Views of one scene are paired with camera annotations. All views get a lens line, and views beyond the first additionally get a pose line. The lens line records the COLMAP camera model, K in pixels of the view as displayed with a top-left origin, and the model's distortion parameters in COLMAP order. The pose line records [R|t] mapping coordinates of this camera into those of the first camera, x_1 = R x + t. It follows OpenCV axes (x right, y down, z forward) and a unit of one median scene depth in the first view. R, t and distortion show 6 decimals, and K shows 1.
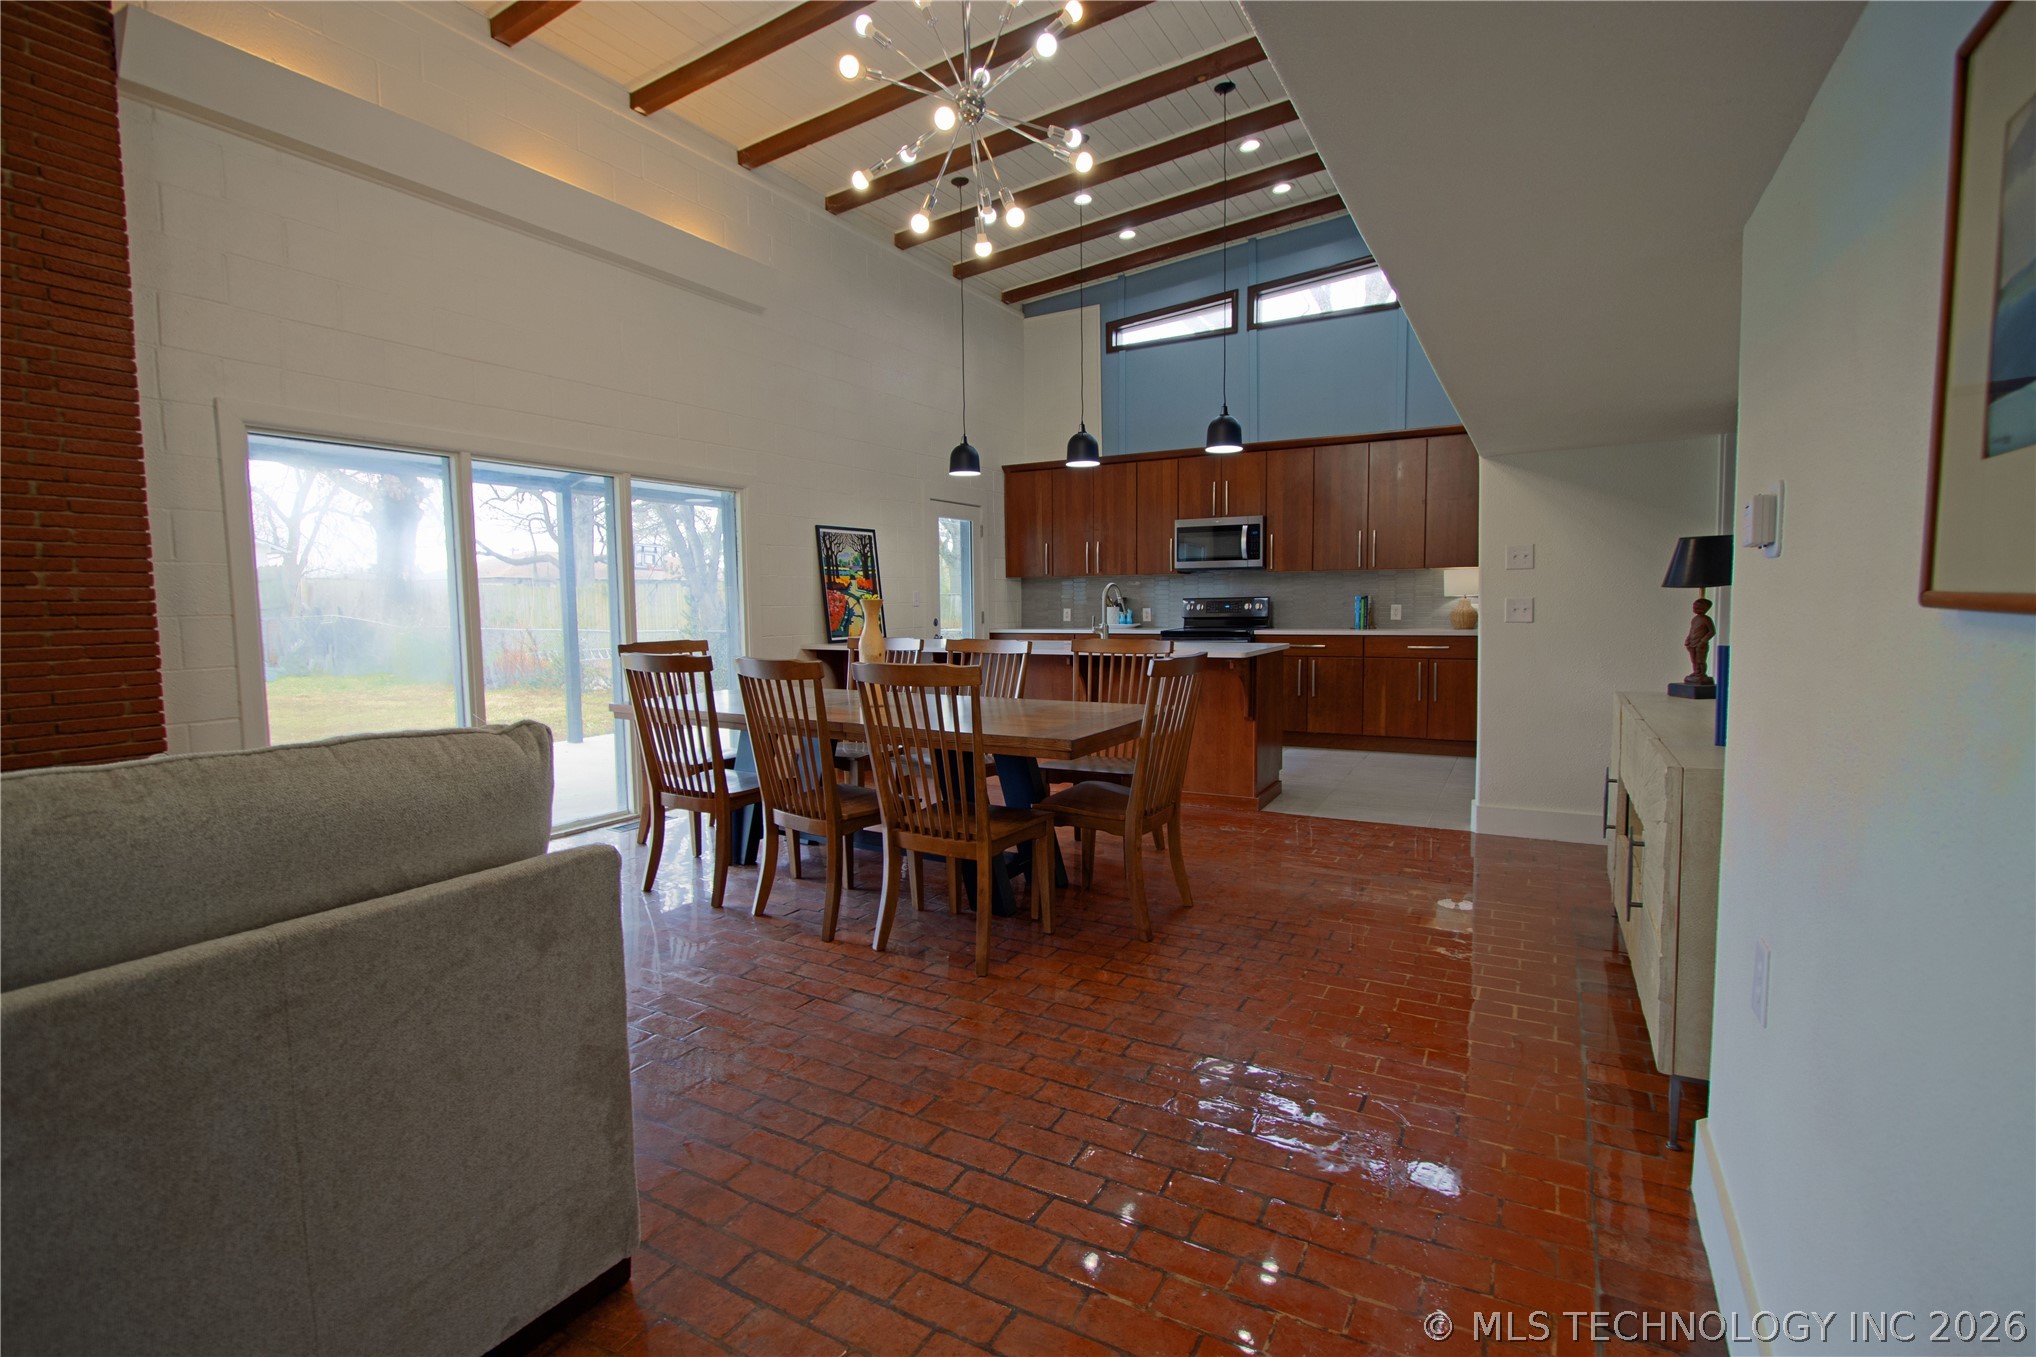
lens RADIAL K [[928.5, 0, 1018.0], [0, 928.5, 678.5], [0, 0, 1]] dist [-0.023384, 0.000338]
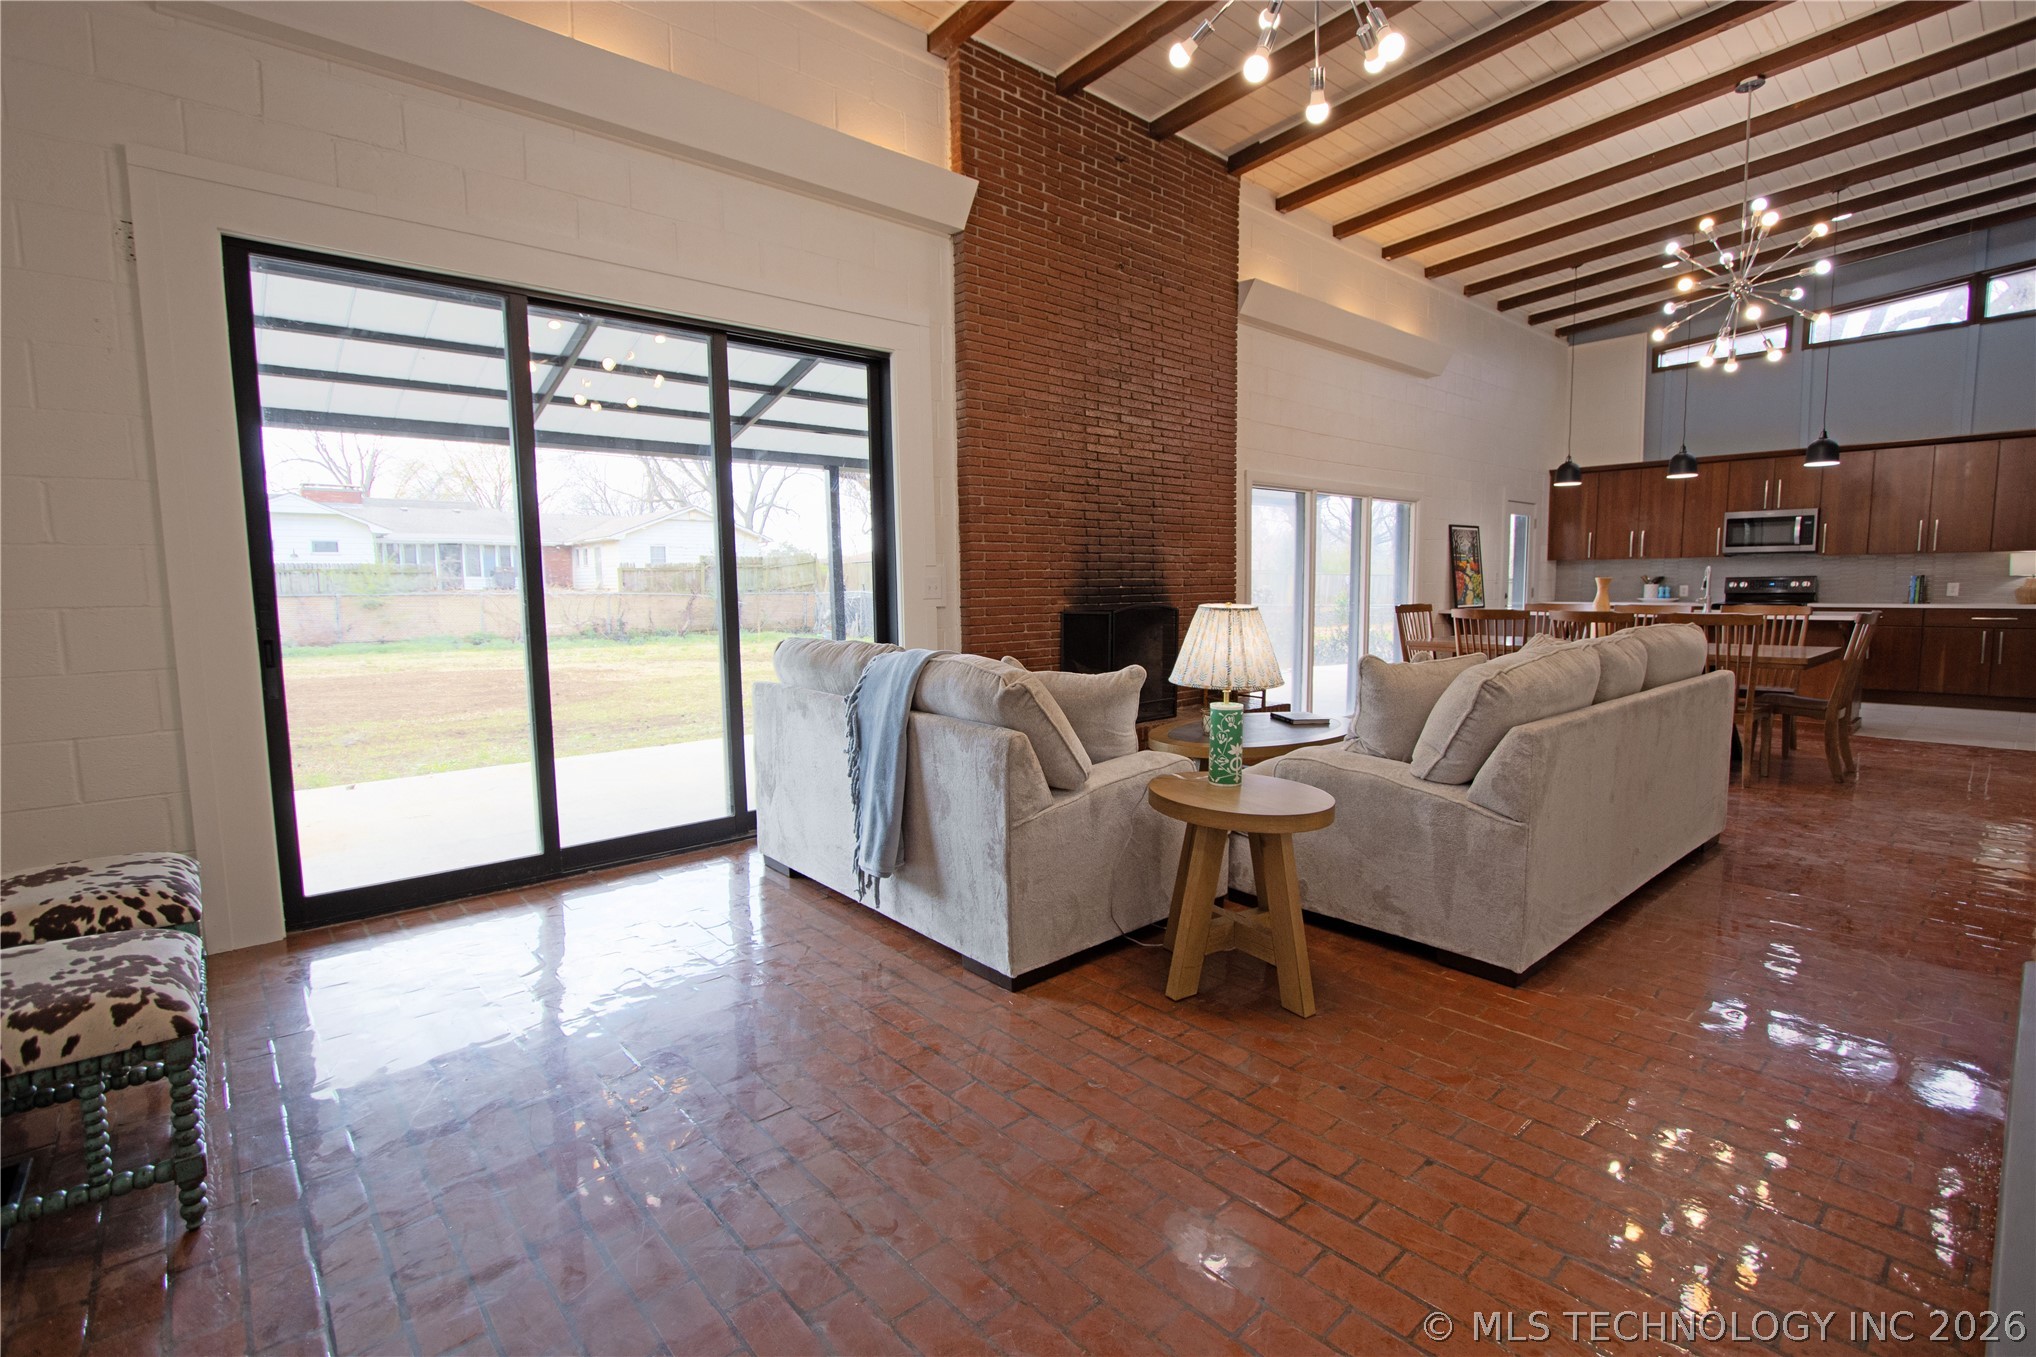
lens RADIAL K [[937.1, 0, 1014.2], [0, 937.1, 678.1], [0, 0, 1]] dist [-0.016907, 0.001075]
pose [[0.944852, 0.032933, -0.325836, -0.329201], [-0.026562, 0.999359, 0.023983, 0.044385], [0.326417, -0.014006, 0.945122, -0.488336]]
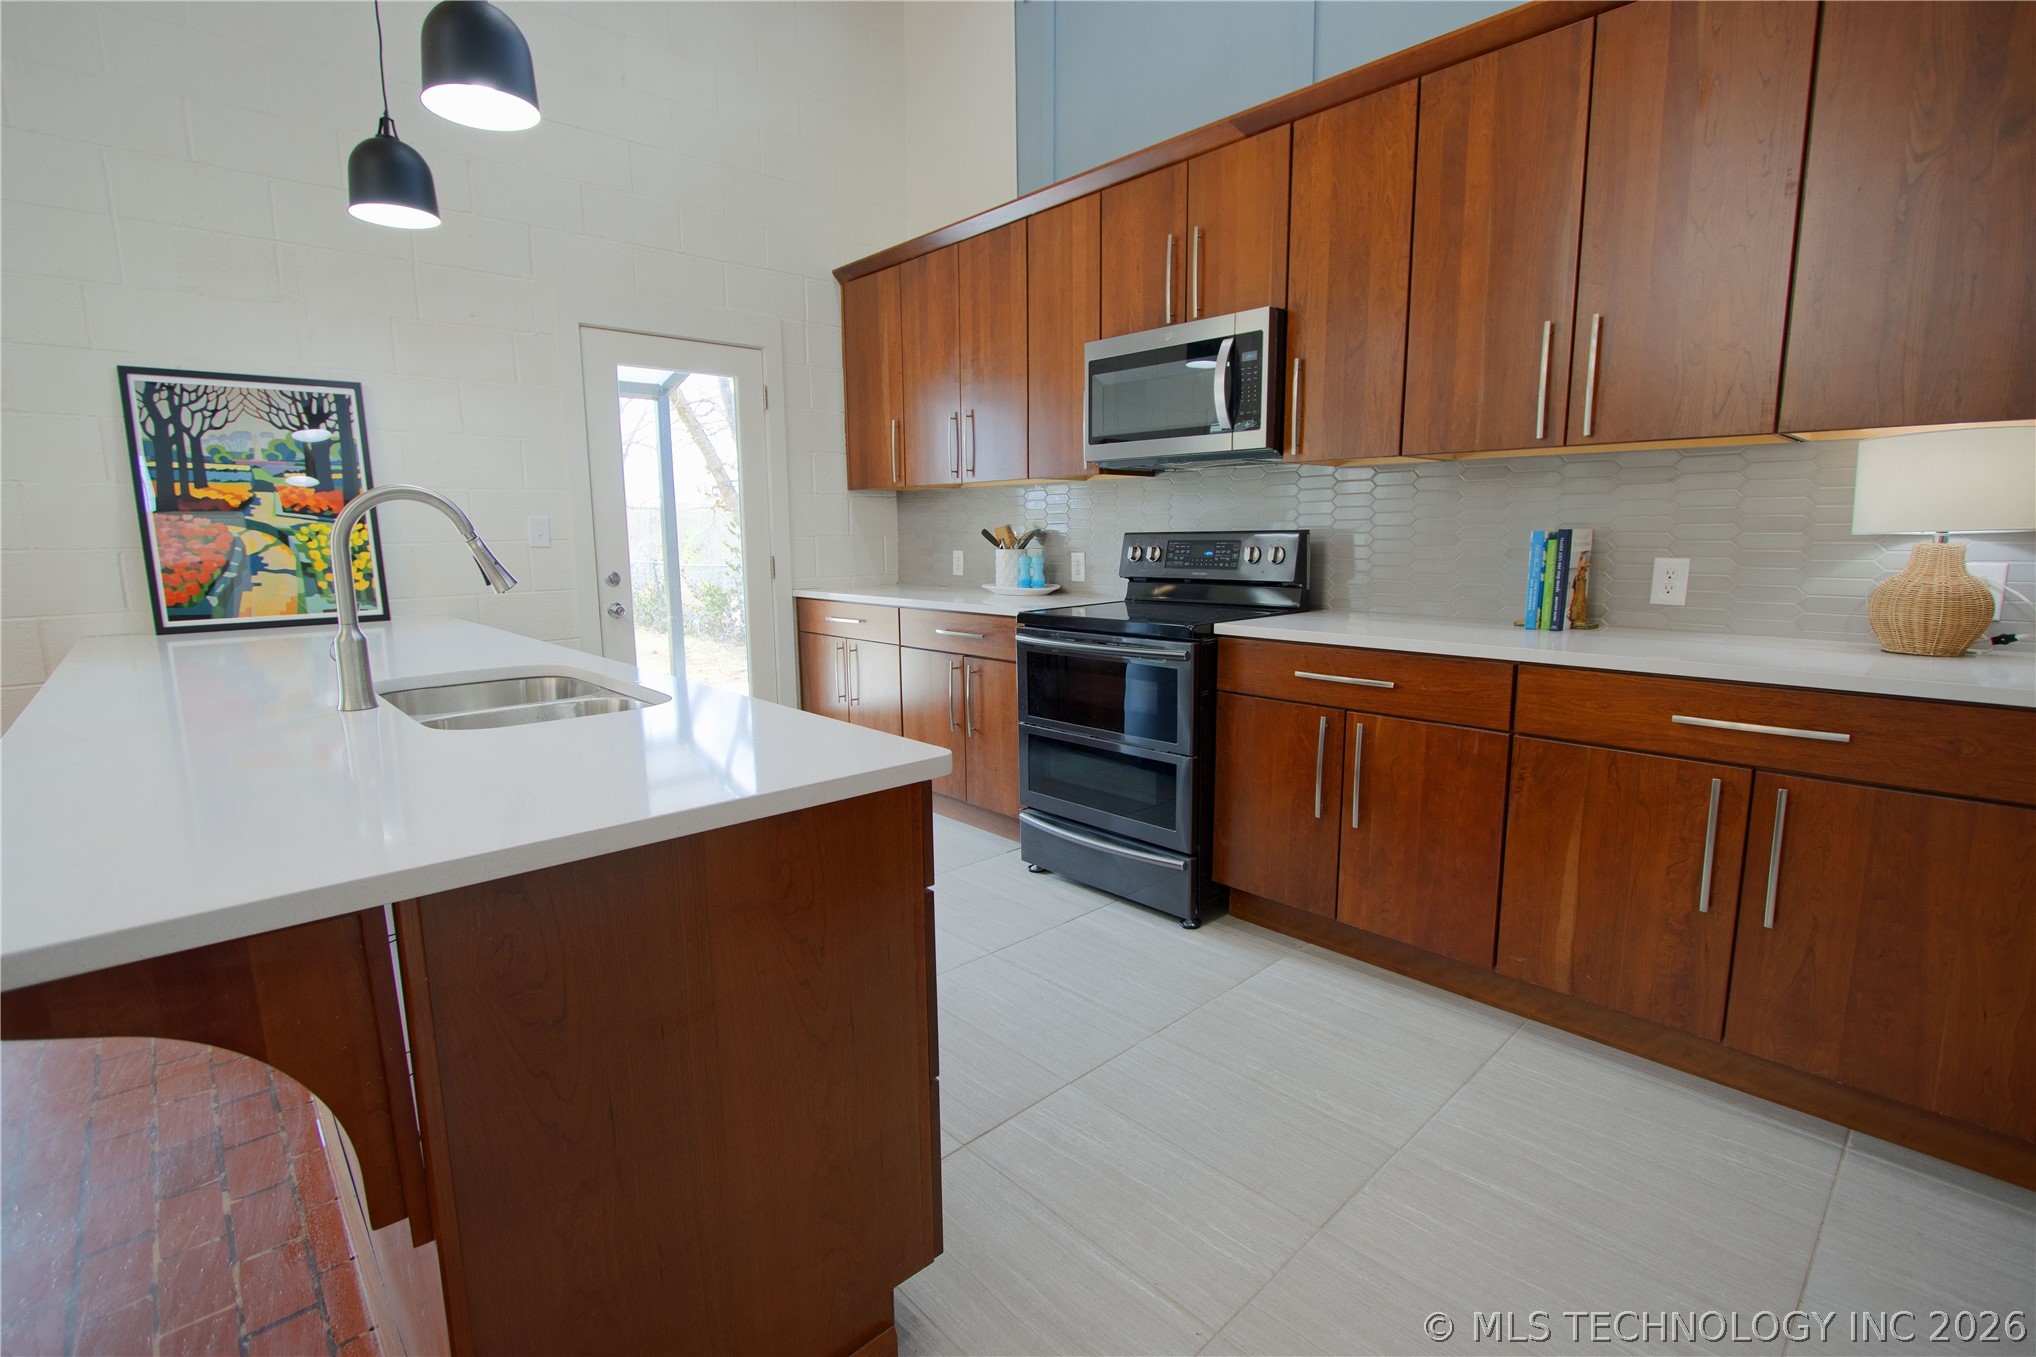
lens RADIAL K [[937.1, 0, 1014.2], [0, 937.1, 678.1], [0, 0, 1]] dist [-0.016907, 0.001075]
pose [[0.950417, 0.053082, -0.306413, 0.294421], [-0.029486, 0.996267, 0.081132, -0.057948], [0.309576, -0.068074, 0.948435, 0.623016]]
